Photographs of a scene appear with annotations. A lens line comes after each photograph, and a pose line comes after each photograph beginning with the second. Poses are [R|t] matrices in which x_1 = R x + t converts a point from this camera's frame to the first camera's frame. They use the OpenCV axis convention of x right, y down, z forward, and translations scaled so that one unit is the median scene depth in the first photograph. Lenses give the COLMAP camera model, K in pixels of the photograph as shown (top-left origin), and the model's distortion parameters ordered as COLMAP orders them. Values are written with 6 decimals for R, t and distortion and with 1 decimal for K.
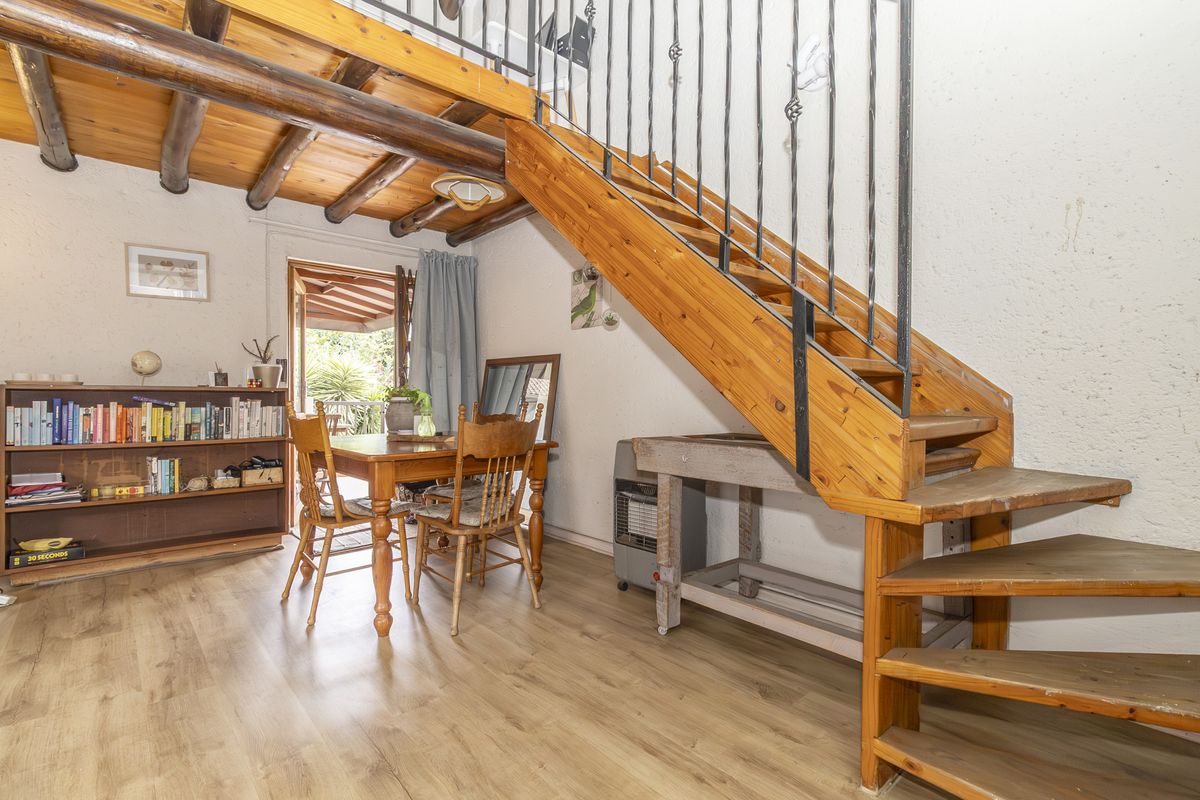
lens RADIAL K [[559.4, 0, 600.5], [0, 559.4, 403.0], [0, 0, 1]] dist [0.001039, -0.001731]
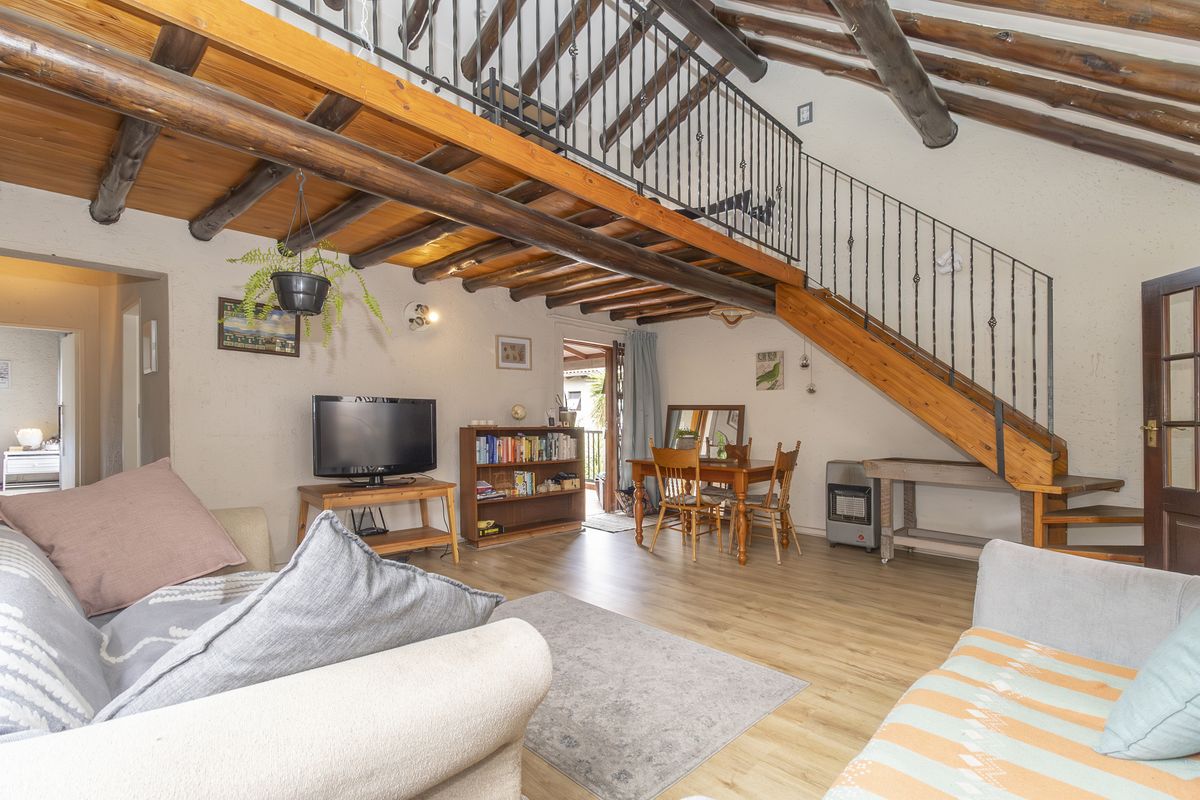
lens RADIAL K [[559.4, 0, 568.3], [0, 559.4, 406.4], [0, 0, 1]] dist [0.001039, -0.001731]
pose [[0.998061, 0.008625, 0.061644, -0.771691], [-0.006770, 0.999520, -0.030247, -0.040475], [-0.061875, 0.029771, 0.997640, -0.604173]]
